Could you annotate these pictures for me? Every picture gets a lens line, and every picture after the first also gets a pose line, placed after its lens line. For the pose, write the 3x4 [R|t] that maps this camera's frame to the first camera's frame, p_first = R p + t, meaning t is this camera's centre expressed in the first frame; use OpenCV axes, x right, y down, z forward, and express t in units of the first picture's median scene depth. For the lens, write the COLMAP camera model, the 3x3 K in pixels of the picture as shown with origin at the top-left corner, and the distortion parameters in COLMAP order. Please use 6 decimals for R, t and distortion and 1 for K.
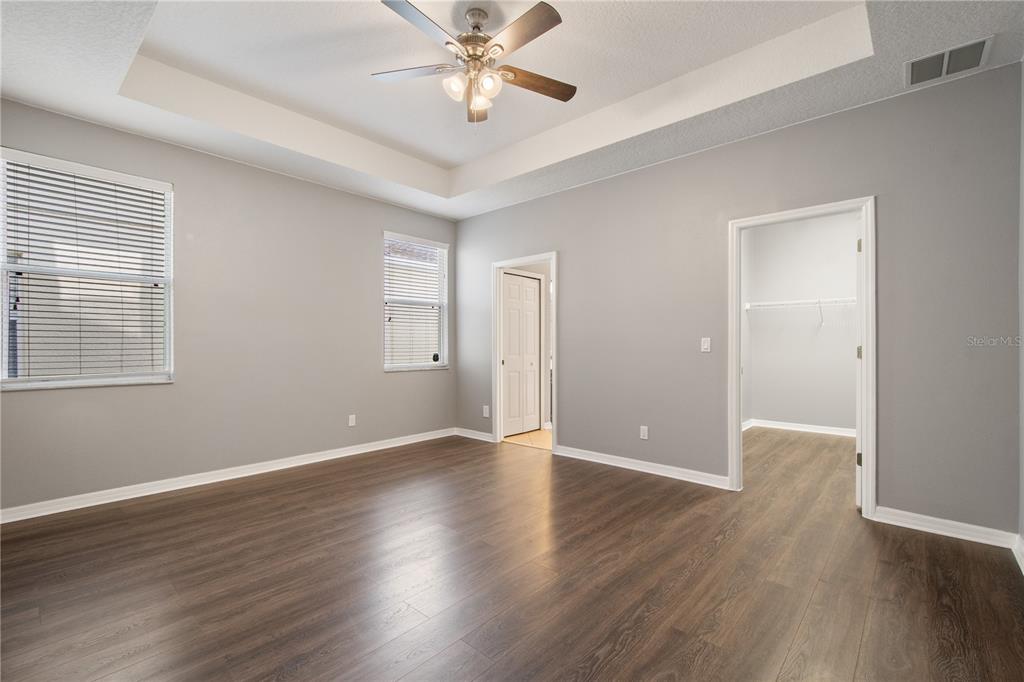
lens RADIAL K [[445.1, 0, 522.3], [0, 445.1, 343.9], [0, 0, 1]] dist [0.009318, -0.002645]
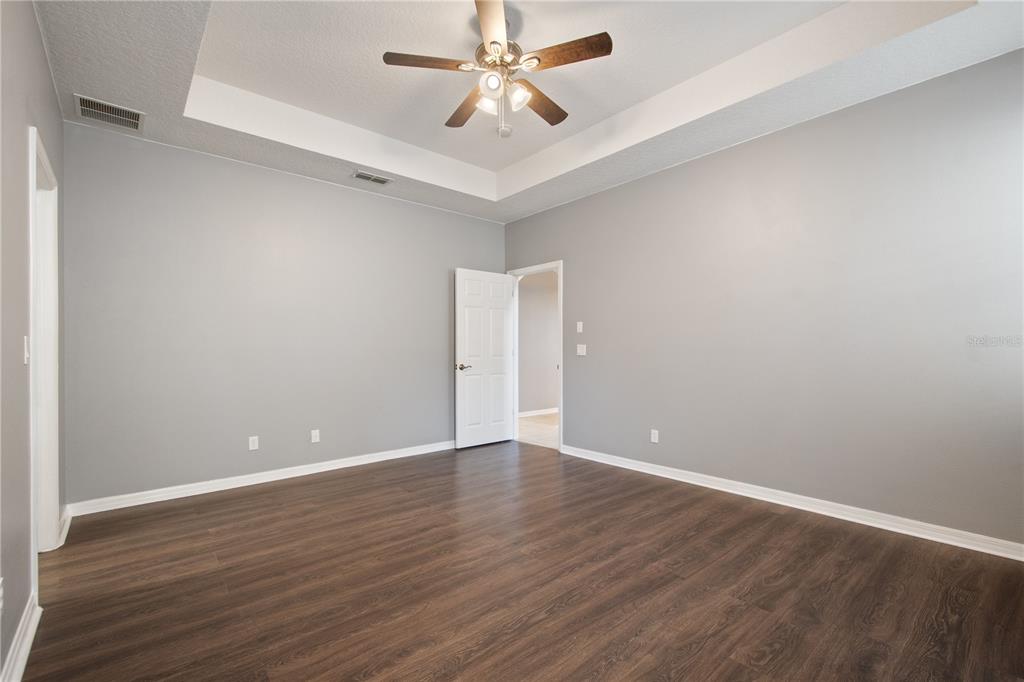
lens RADIAL K [[445.1, 0, 516.9], [0, 445.1, 348.2], [0, 0, 1]] dist [0.009318, -0.002645]
pose [[-0.990003, 0.005996, 0.140919, -0.270244], [0.005249, 0.999970, -0.005668, 0.007530], [-0.140949, -0.004871, -0.990005, 1.900582]]
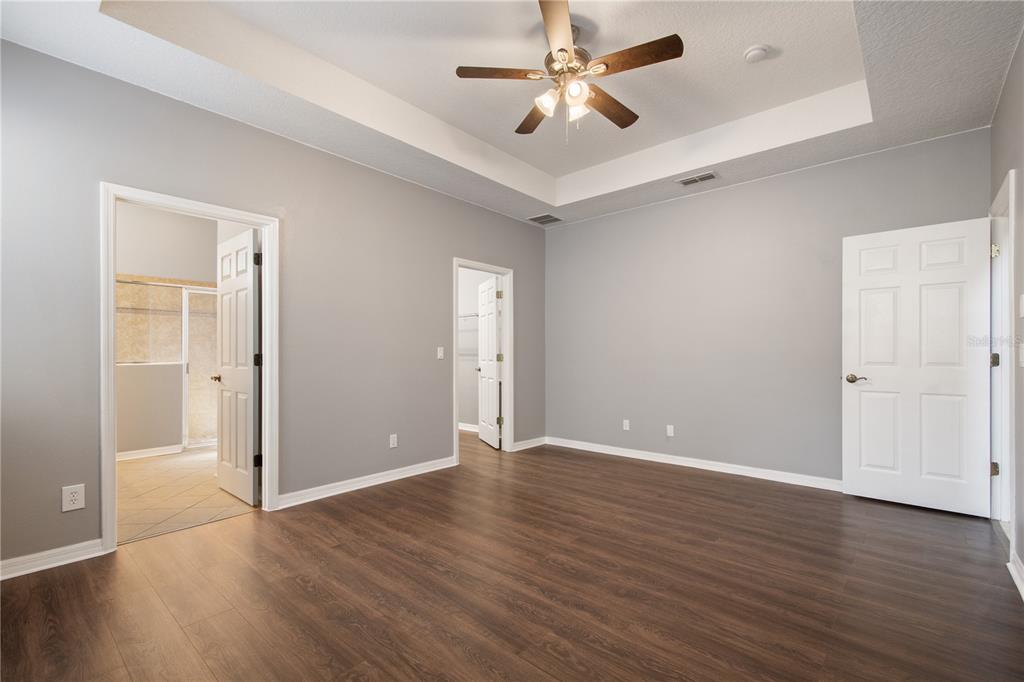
lens RADIAL K [[445.1, 0, 519.3], [0, 445.1, 348.1], [0, 0, 1]] dist [0.009318, -0.002645]
pose [[-0.005022, 0.014410, 0.999884, -1.070542], [-0.001712, 0.999895, -0.014418, 0.008029], [-0.999986, -0.001784, -0.004996, 1.064053]]
